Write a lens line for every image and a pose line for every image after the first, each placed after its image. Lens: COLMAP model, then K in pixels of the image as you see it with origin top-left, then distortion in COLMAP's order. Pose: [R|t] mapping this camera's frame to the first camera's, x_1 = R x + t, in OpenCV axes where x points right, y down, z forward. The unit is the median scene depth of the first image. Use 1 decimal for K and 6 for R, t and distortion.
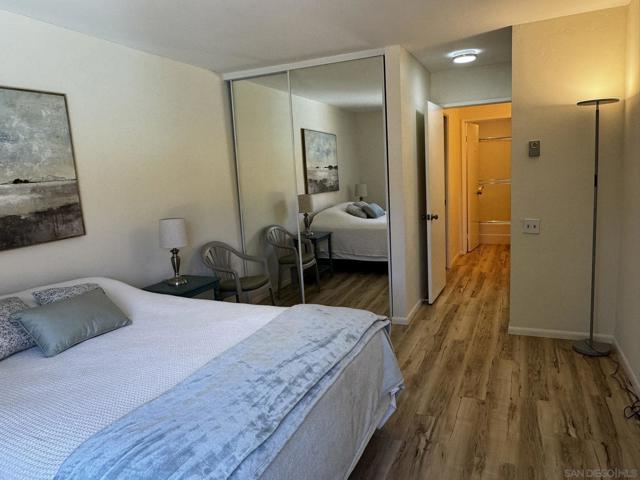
lens RADIAL K [[462.0, 0, 320.0], [0, 462.0, 240.0], [0, 0, 1]] dist [0.002832, 0.000029]
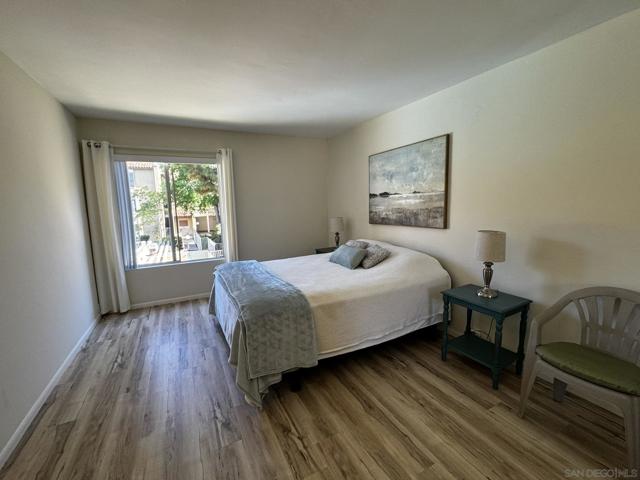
lens RADIAL K [[277.8, 0, 320.0], [0, 277.8, 240.0], [0, 0, 1]] dist [-0.001513, -0.000197]
pose [[-0.628074, 0.175291, -0.758153, 0.485440], [-0.062744, 0.959717, 0.273873, -0.223757], [0.775620, 0.219582, -0.591775, 1.398242]]
